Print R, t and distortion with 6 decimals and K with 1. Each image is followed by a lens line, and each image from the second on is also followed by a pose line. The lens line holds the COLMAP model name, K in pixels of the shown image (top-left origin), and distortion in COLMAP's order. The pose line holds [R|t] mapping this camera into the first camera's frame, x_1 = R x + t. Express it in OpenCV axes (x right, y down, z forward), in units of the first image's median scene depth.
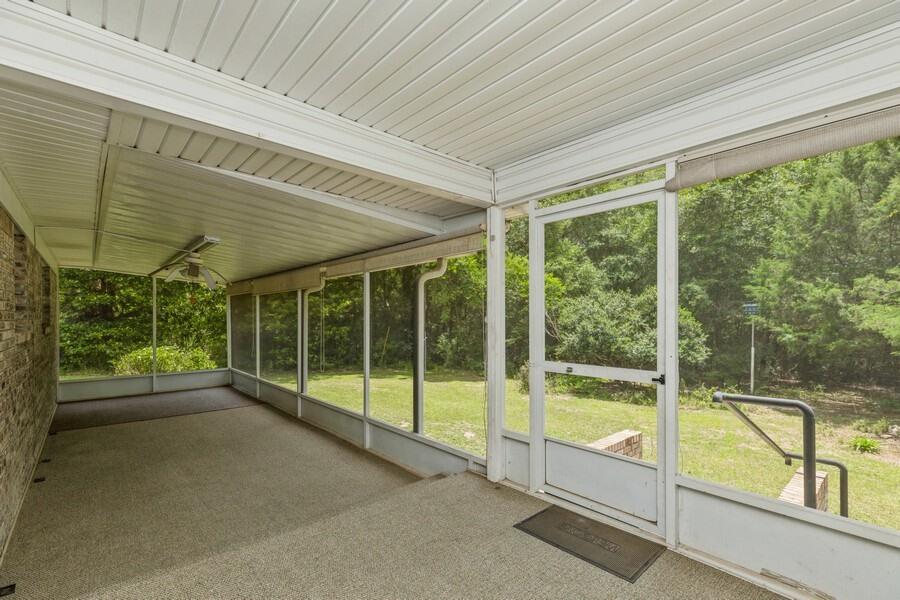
lens RADIAL K [[398.3, 0, 452.4], [0, 398.3, 307.2], [0, 0, 1]] dist [0.002031, -0.000141]
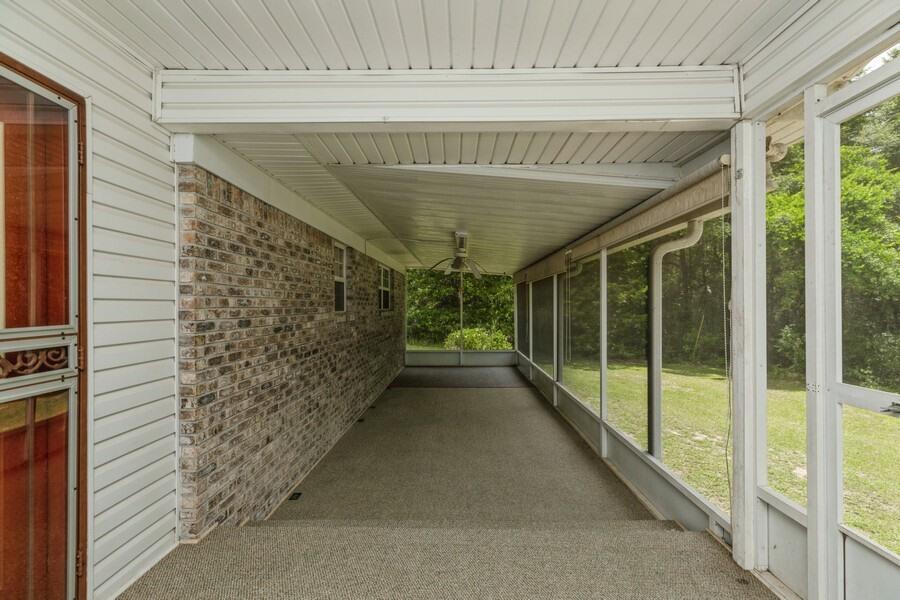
lens RADIAL K [[398.3, 0, 450.6], [0, 398.3, 301.9], [0, 0, 1]] dist [0.002031, -0.000141]
pose [[0.735587, -0.007148, -0.677392, 0.143774], [0.020368, 0.999726, 0.011568, 0.005915], [0.677124, -0.022307, 0.735531, 0.181080]]
